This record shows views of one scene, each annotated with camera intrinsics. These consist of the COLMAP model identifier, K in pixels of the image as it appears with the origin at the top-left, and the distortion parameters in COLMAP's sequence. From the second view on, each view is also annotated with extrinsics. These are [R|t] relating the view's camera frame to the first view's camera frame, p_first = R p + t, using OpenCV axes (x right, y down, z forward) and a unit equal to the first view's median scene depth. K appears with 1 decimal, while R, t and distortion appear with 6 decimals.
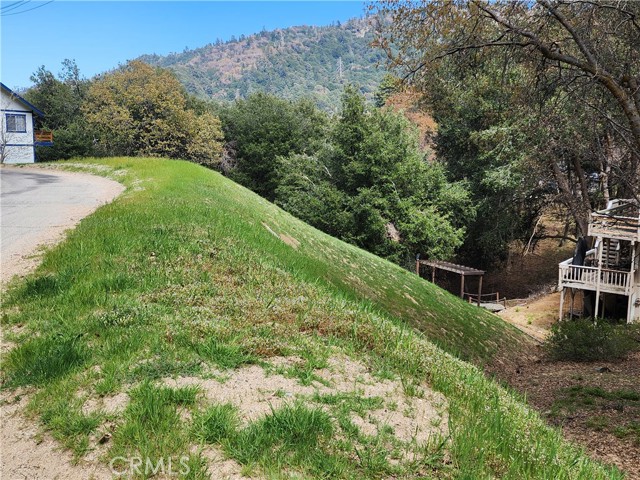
lens RADIAL K [[663.3, 0, 316.8], [0, 663.3, 243.1], [0, 0, 1]] dist [0.104270, 0.000000]
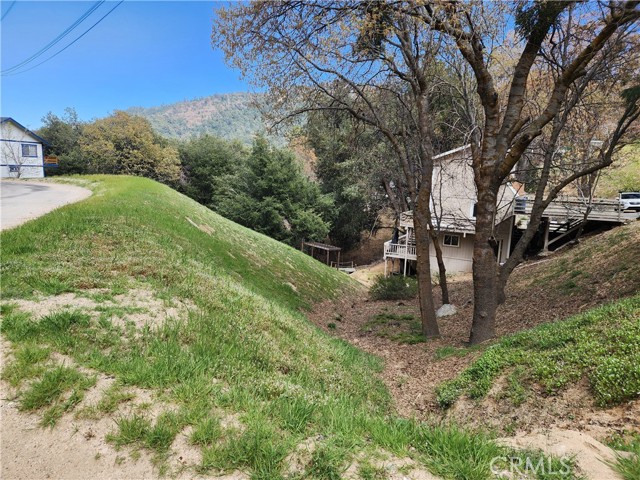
lens RADIAL K [[422.0, 0, 318.3], [0, 422.0, 241.0], [0, 0, 1]] dist [0.087865, -0.066402]
pose [[0.988613, -0.009666, 0.150170, 0.030045], [0.006935, 0.999801, 0.018701, 0.003424], [-0.150321, -0.017446, 0.988483, -0.012107]]
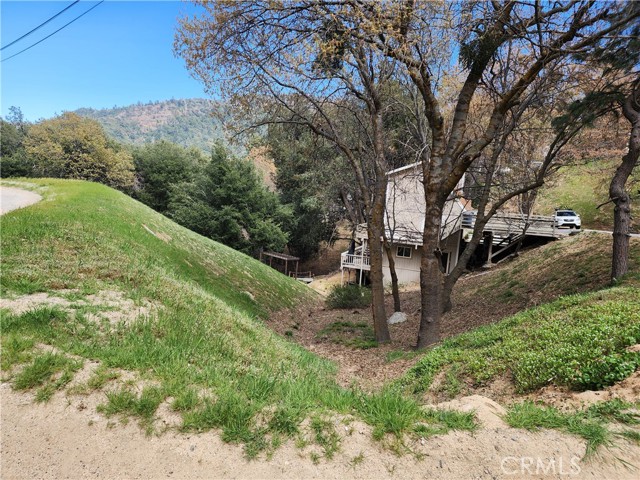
lens RADIAL K [[422.0, 0, 318.3], [0, 422.0, 245.2], [0, 0, 1]] dist [0.087865, -0.066402]
pose [[0.968926, 0.007704, 0.247231, 0.027549], [-0.008840, 0.999955, 0.003485, 0.004251], [-0.247193, -0.005562, 0.968950, -0.023487]]
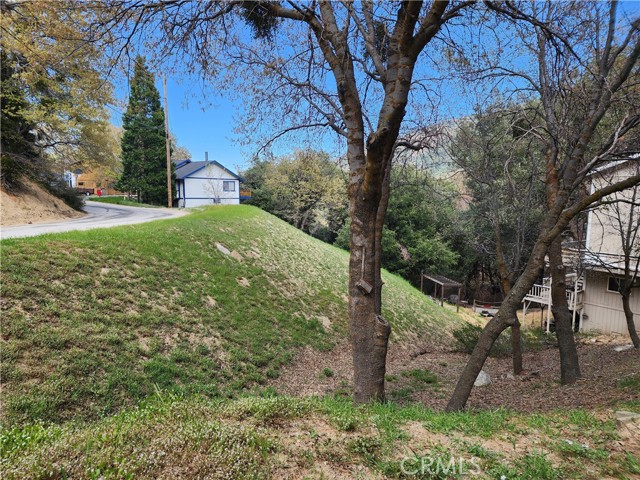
lens RADIAL K [[422.0, 0, 322.6], [0, 422.0, 245.7], [0, 0, 1]] dist [0.087865, -0.066402]
pose [[0.935837, 0.030292, -0.351129, 0.222358], [-0.042072, 0.998777, -0.025965, -0.001747], [0.349913, 0.039071, 0.935967, 0.057463]]
